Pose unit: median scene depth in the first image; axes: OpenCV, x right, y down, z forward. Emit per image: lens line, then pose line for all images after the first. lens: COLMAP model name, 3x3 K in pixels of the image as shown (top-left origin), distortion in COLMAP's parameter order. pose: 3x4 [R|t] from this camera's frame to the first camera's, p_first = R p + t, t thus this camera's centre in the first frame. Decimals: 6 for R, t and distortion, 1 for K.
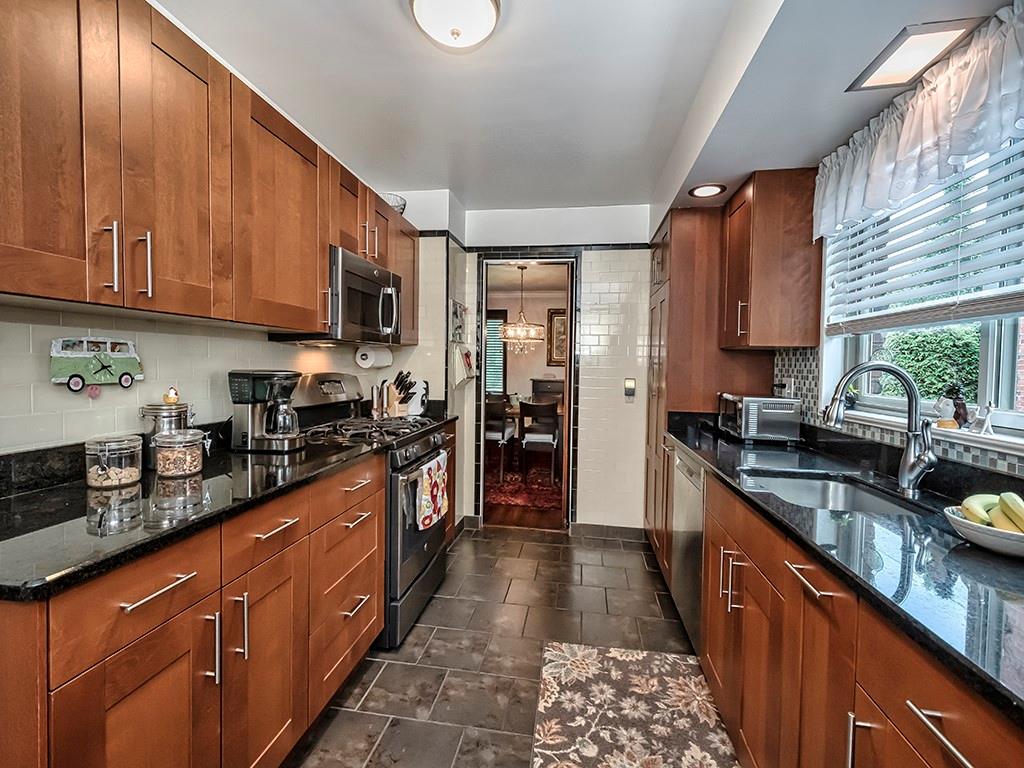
lens RADIAL K [[451.0, 0, 510.7], [0, 451.0, 380.3], [0, 0, 1]] dist [0.000140, -0.000003]
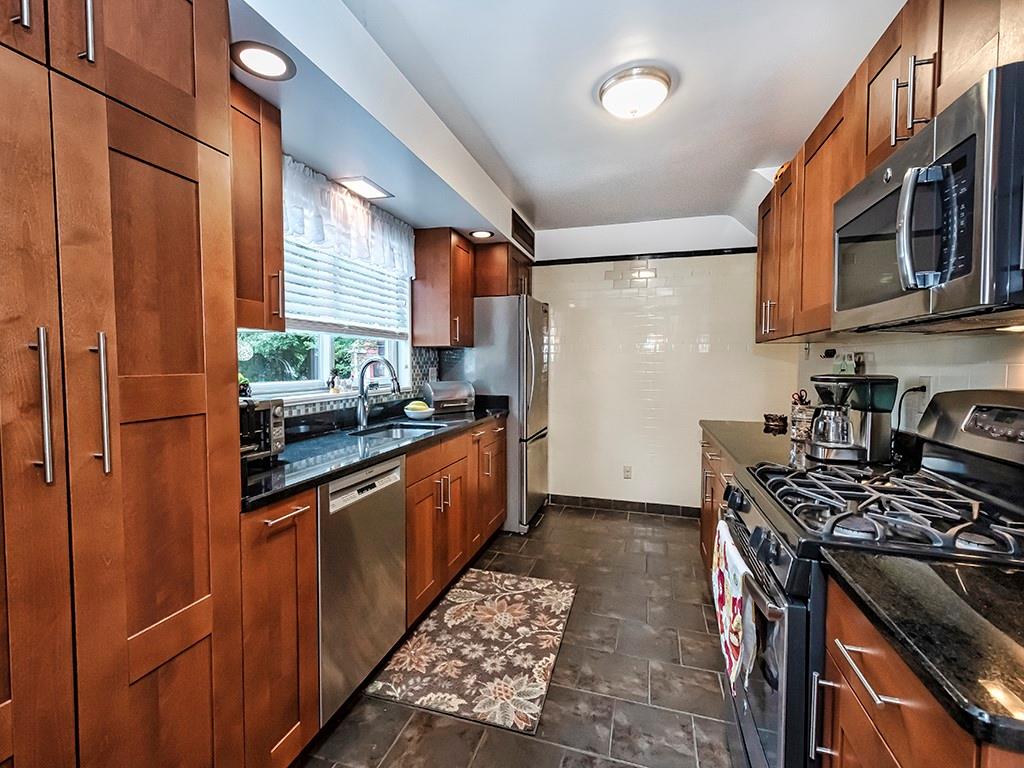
lens RADIAL K [[451.0, 0, 513.5], [0, 451.0, 380.3], [0, 0, 1]] dist [0.000140, -0.000003]
pose [[-0.991720, -0.024653, 0.126030, 0.037800], [-0.014948, 0.996890, 0.077380, -0.073336], [-0.127546, 0.074855, -0.989004, 2.078958]]
